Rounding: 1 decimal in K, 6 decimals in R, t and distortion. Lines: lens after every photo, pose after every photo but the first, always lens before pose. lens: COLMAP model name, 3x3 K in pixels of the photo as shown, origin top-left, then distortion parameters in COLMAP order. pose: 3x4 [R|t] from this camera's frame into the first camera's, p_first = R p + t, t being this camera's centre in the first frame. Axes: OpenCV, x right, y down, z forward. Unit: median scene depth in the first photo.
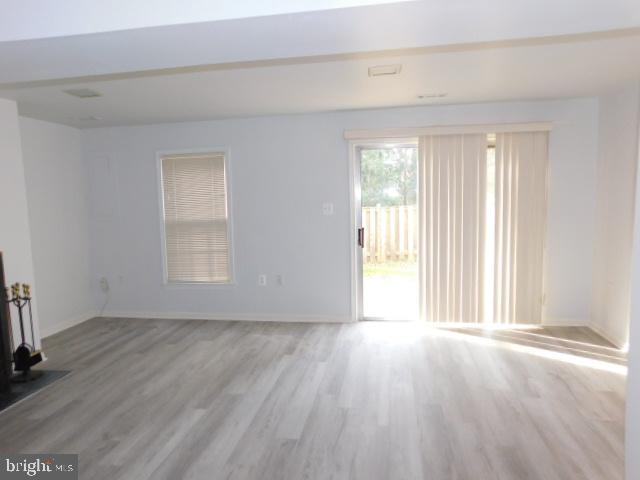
lens RADIAL K [[431.6, 0, 319.8], [0, 431.6, 238.8], [0, 0, 1]] dist [-0.048128, 0.046622]
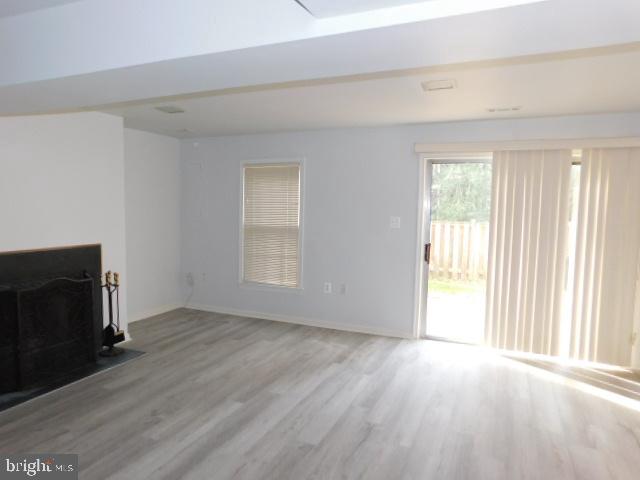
lens RADIAL K [[431.6, 0, 320.0], [0, 431.6, 236.8], [0, 0, 1]] dist [-0.048128, 0.046622]
pose [[0.968883, 0.061680, -0.239712, 0.107251], [-0.067772, 0.997552, -0.017248, -0.007829], [0.238061, 0.032957, 0.970691, -0.005455]]
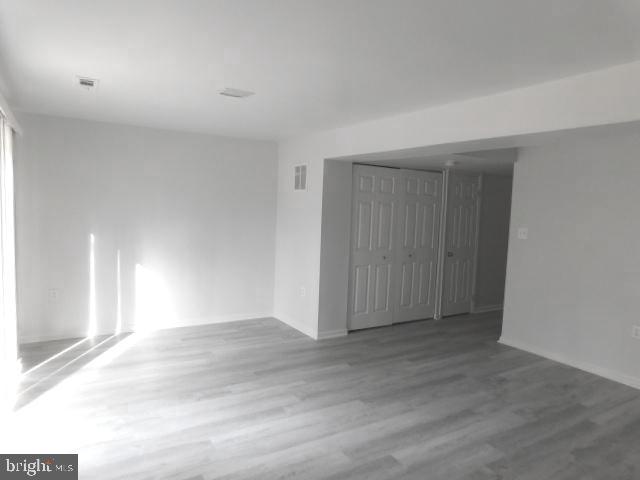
lens RADIAL K [[431.6, 0, 320.0], [0, 431.6, 240.6], [0, 0, 1]] dist [-0.048128, 0.046622]
pose [[-0.656186, -0.057391, 0.752413, -0.585940], [0.057139, 0.990462, 0.125380, -0.120192], [-0.752432, 0.125265, -0.646648, 1.173019]]
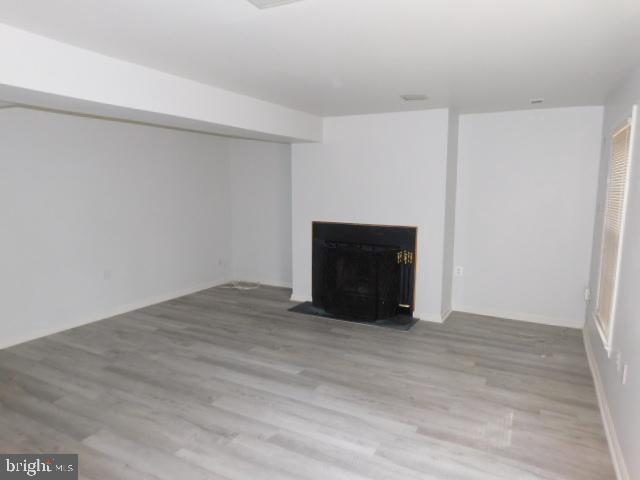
lens RADIAL K [[431.6, 0, 319.9], [0, 431.6, 239.9], [0, 0, 1]] dist [-0.048128, 0.046622]
pose [[-0.321968, 0.148043, -0.935104, 0.547525], [-0.091847, 0.978156, 0.186483, -0.135128], [0.942285, 0.145928, -0.301338, 0.975946]]
